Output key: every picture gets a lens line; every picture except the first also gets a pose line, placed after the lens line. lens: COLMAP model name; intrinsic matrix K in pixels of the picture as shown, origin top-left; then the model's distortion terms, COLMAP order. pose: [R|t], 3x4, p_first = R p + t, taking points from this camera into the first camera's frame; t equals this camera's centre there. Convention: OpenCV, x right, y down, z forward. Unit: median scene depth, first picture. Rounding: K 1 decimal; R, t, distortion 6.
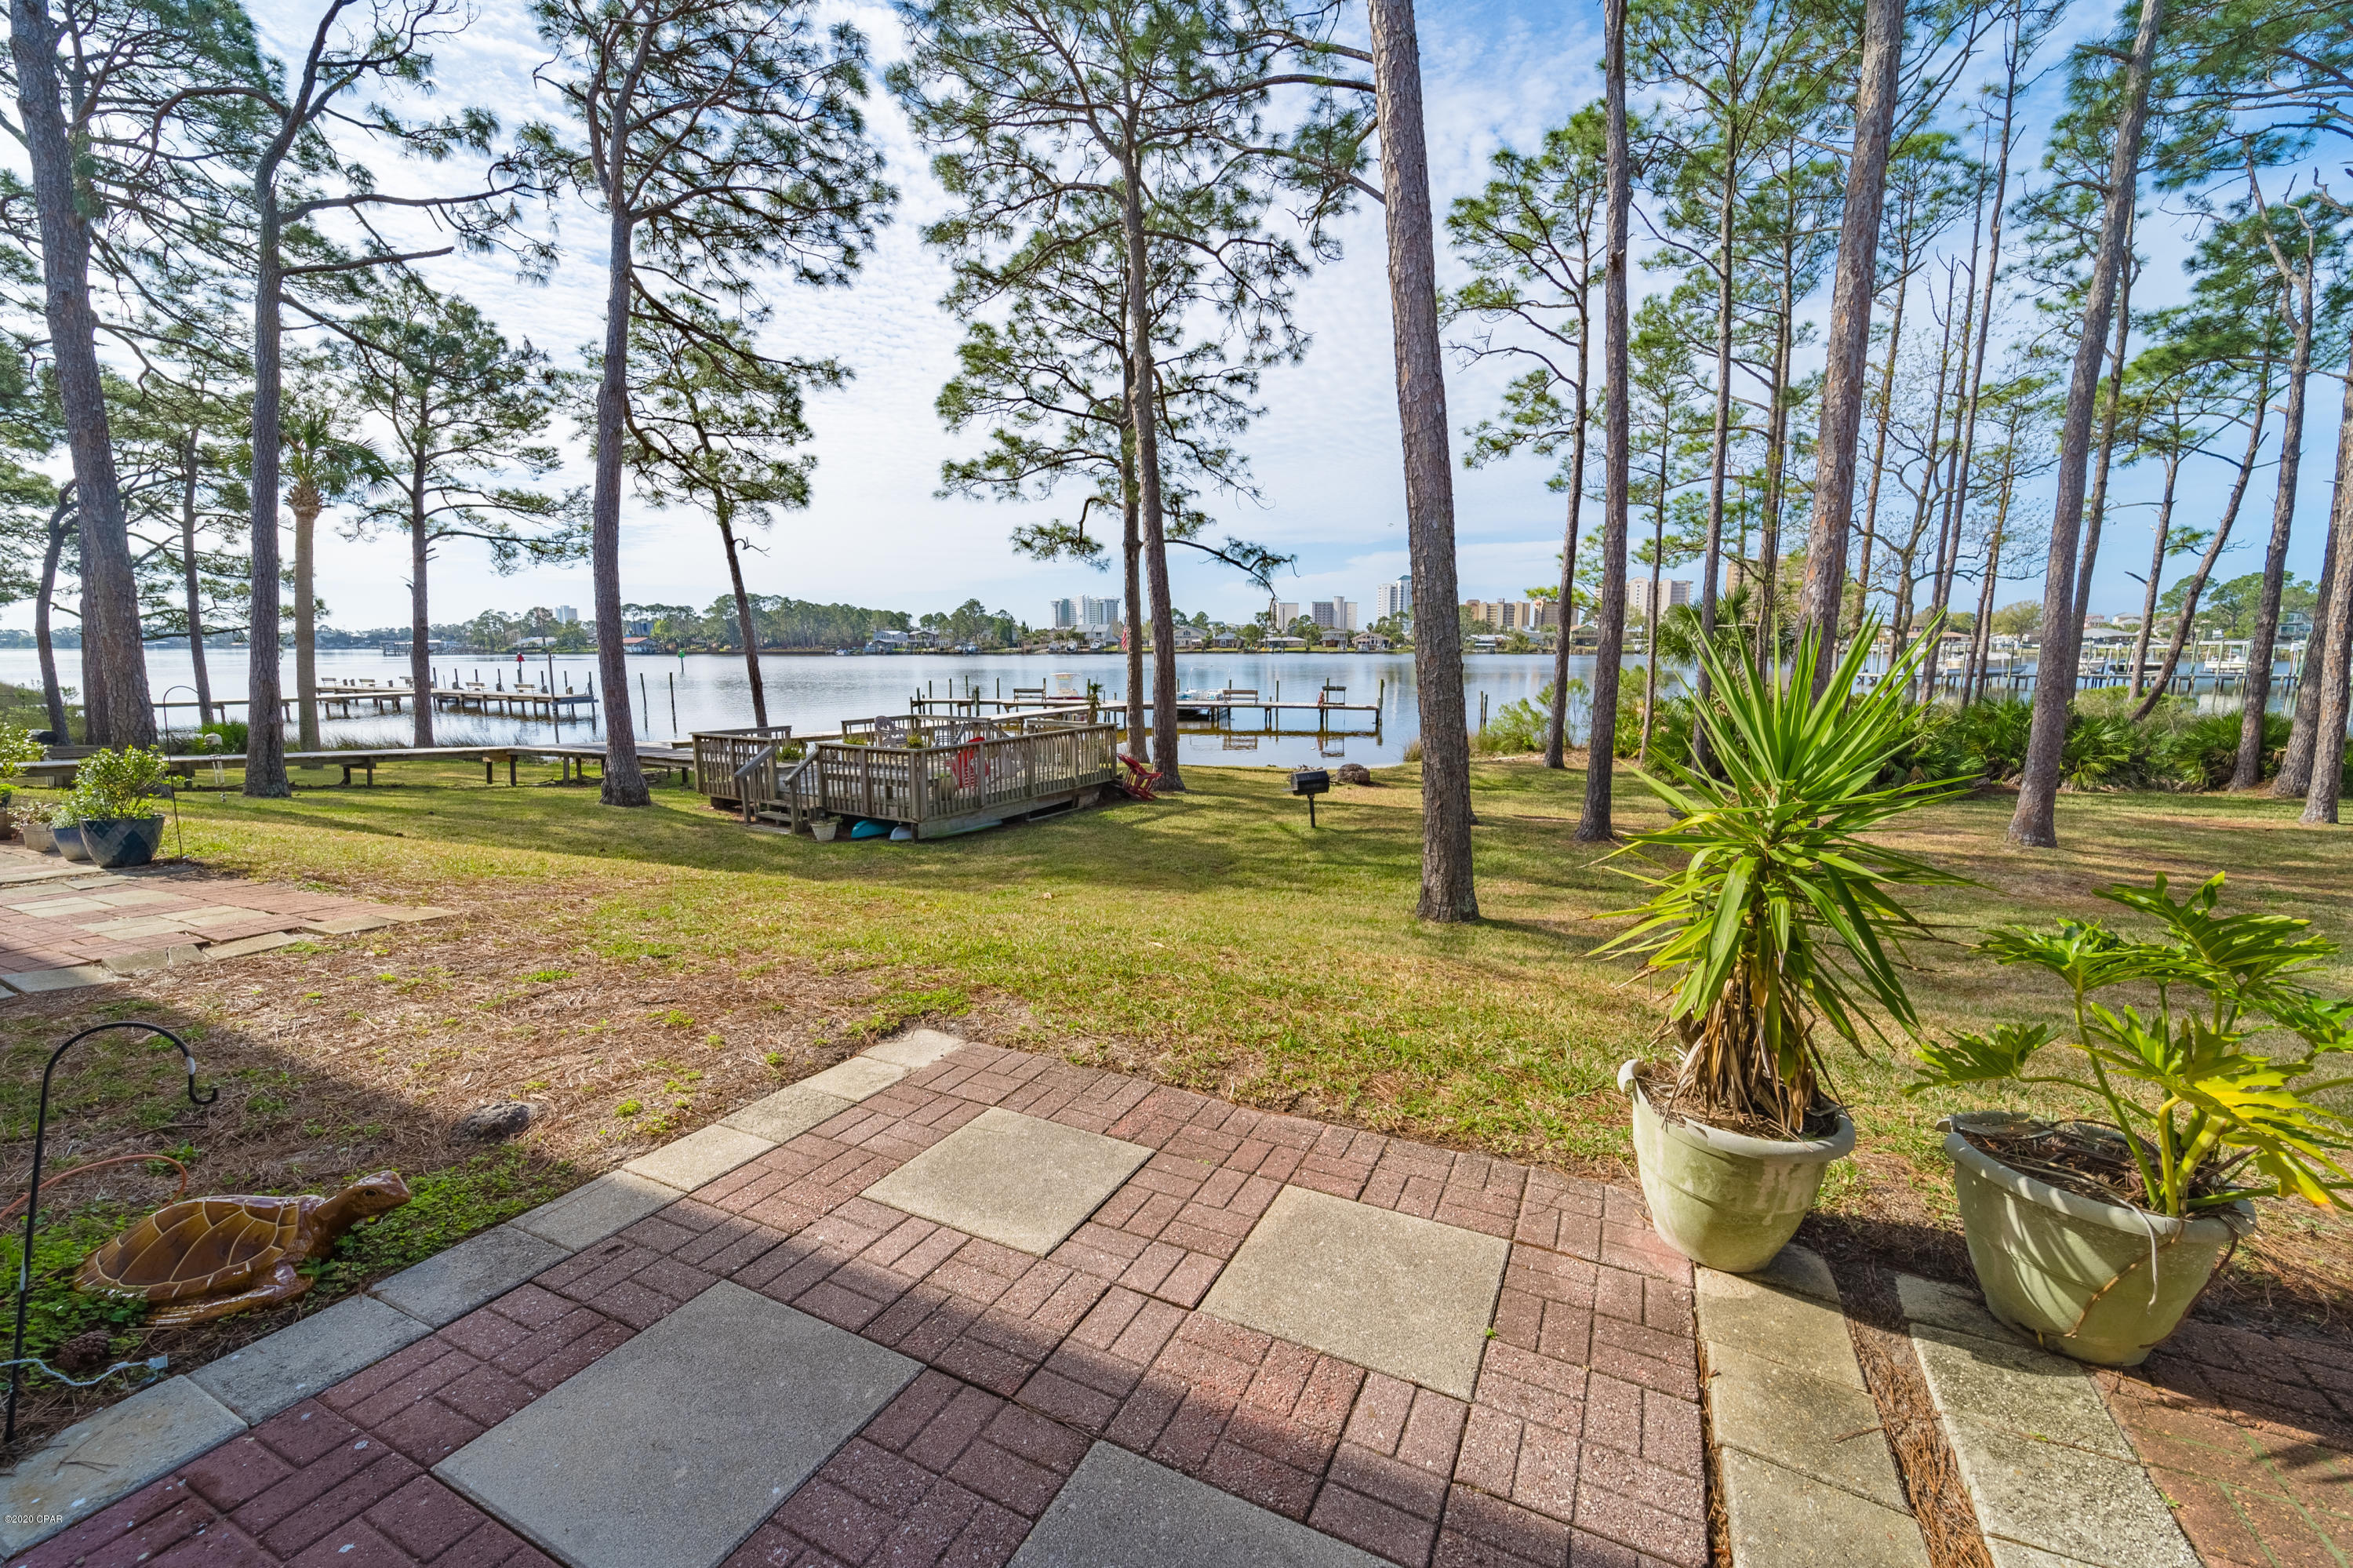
lens RADIAL K [[952.1, 0, 1174.8], [0, 952.1, 789.9], [0, 0, 1]] dist [0.004388, -0.002681]
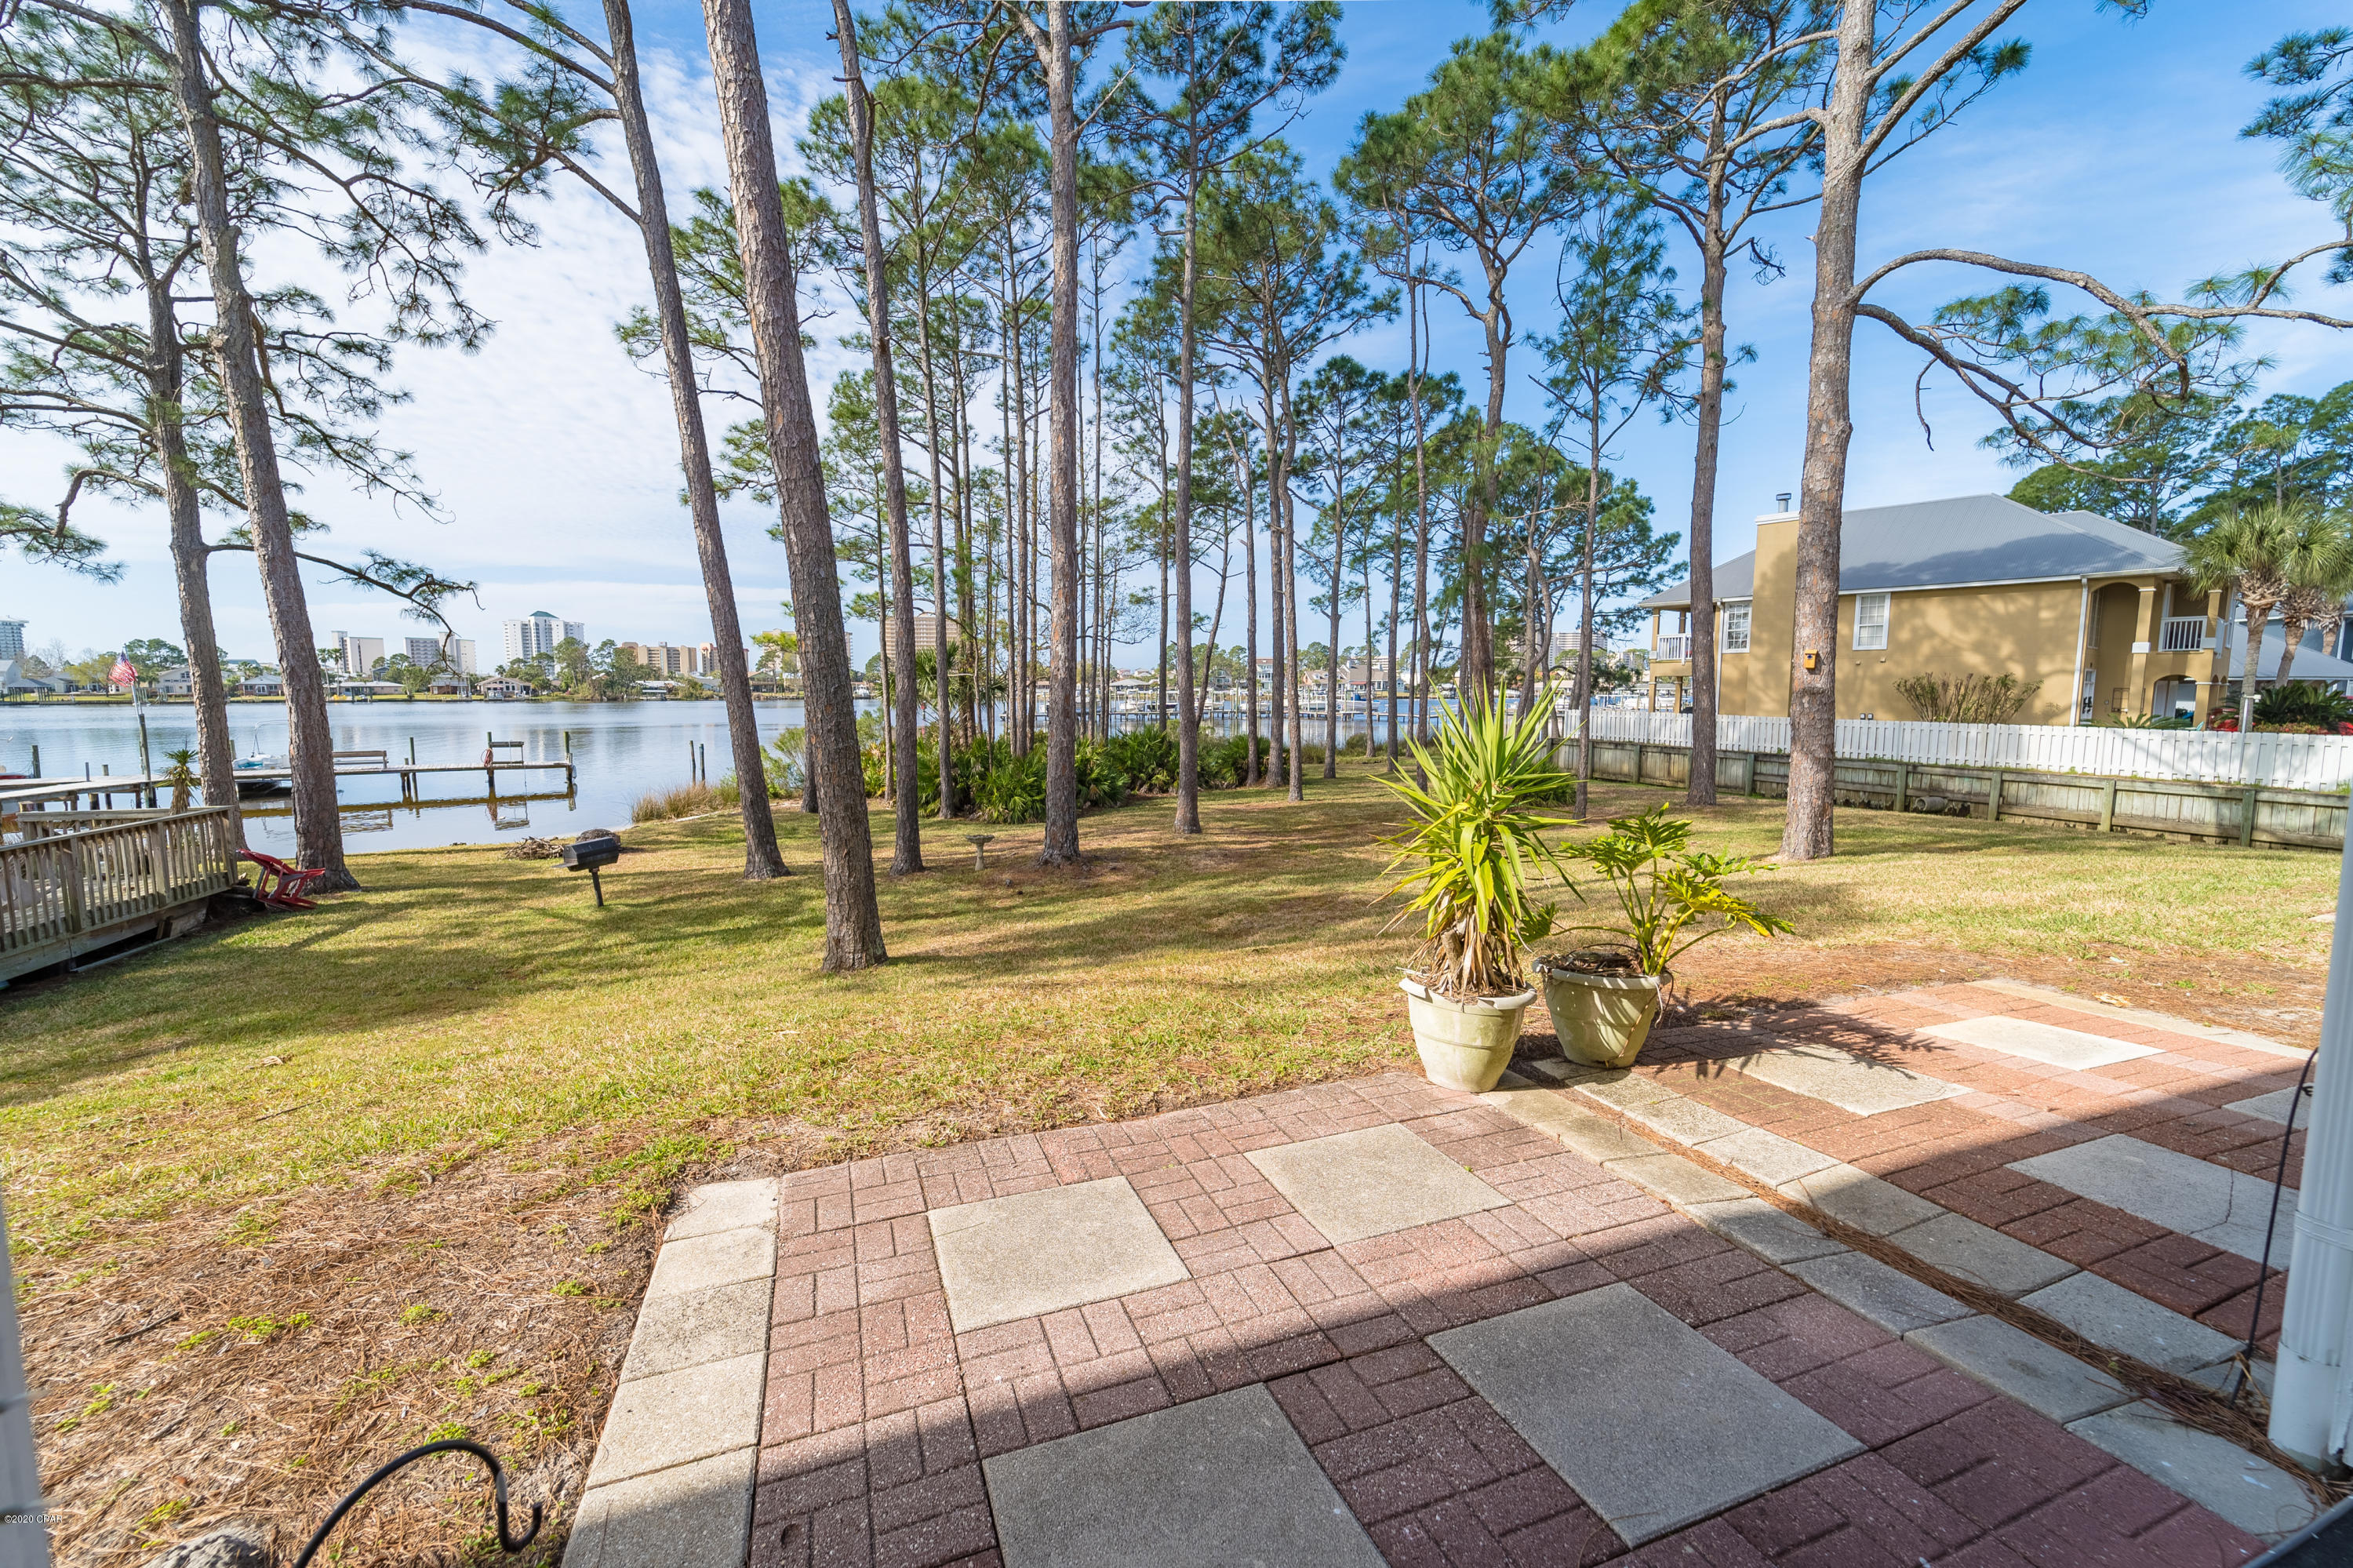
lens RADIAL K [[952.1, 0, 1184.5], [0, 952.1, 792.0], [0, 0, 1]] dist [0.004388, -0.002681]
pose [[0.680818, -0.077394, 0.728352, -0.079096], [0.110705, 0.993851, 0.002125, -0.004052], [-0.724038, 0.079186, 0.685199, 0.022496]]
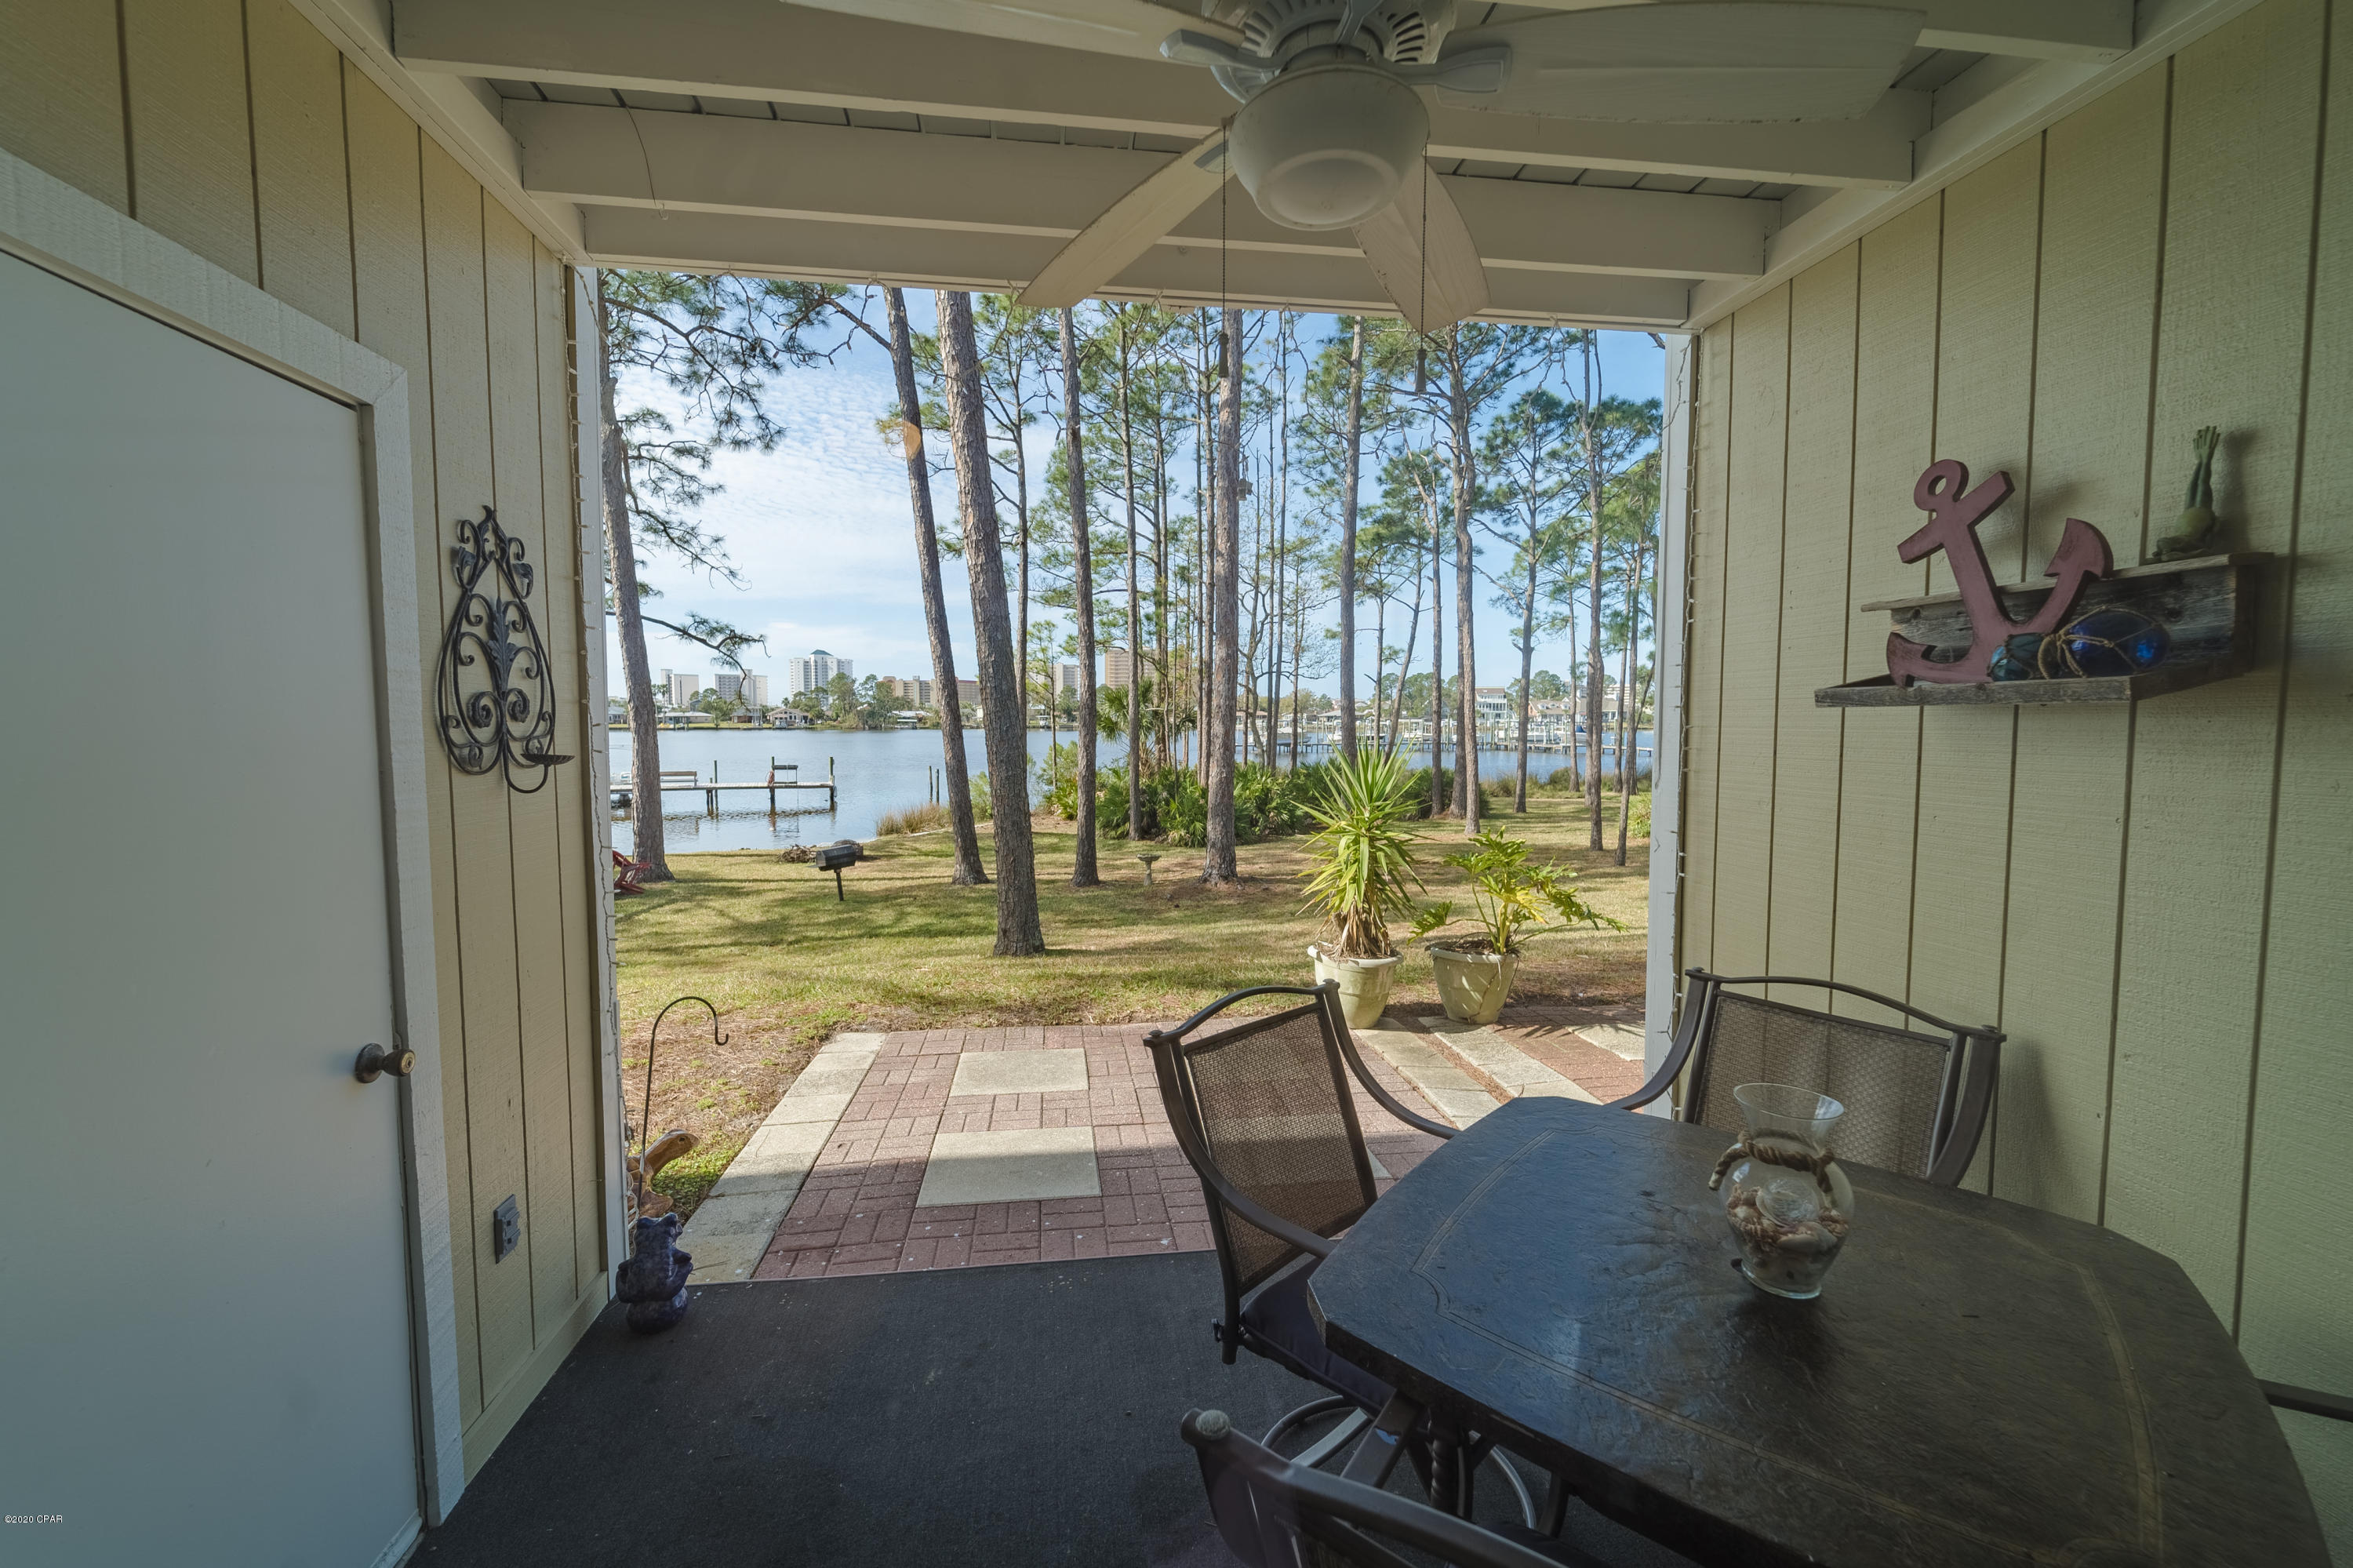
lens RADIAL K [[952.1, 0, 1181.7], [0, 952.1, 792.3], [0, 0, 1]] dist [0.004388, -0.002681]
pose [[0.827786, -0.040837, 0.559556, -0.088758], [0.083144, 0.995264, -0.050363, 0.003487], [-0.554849, 0.088214, 0.827261, -0.057198]]
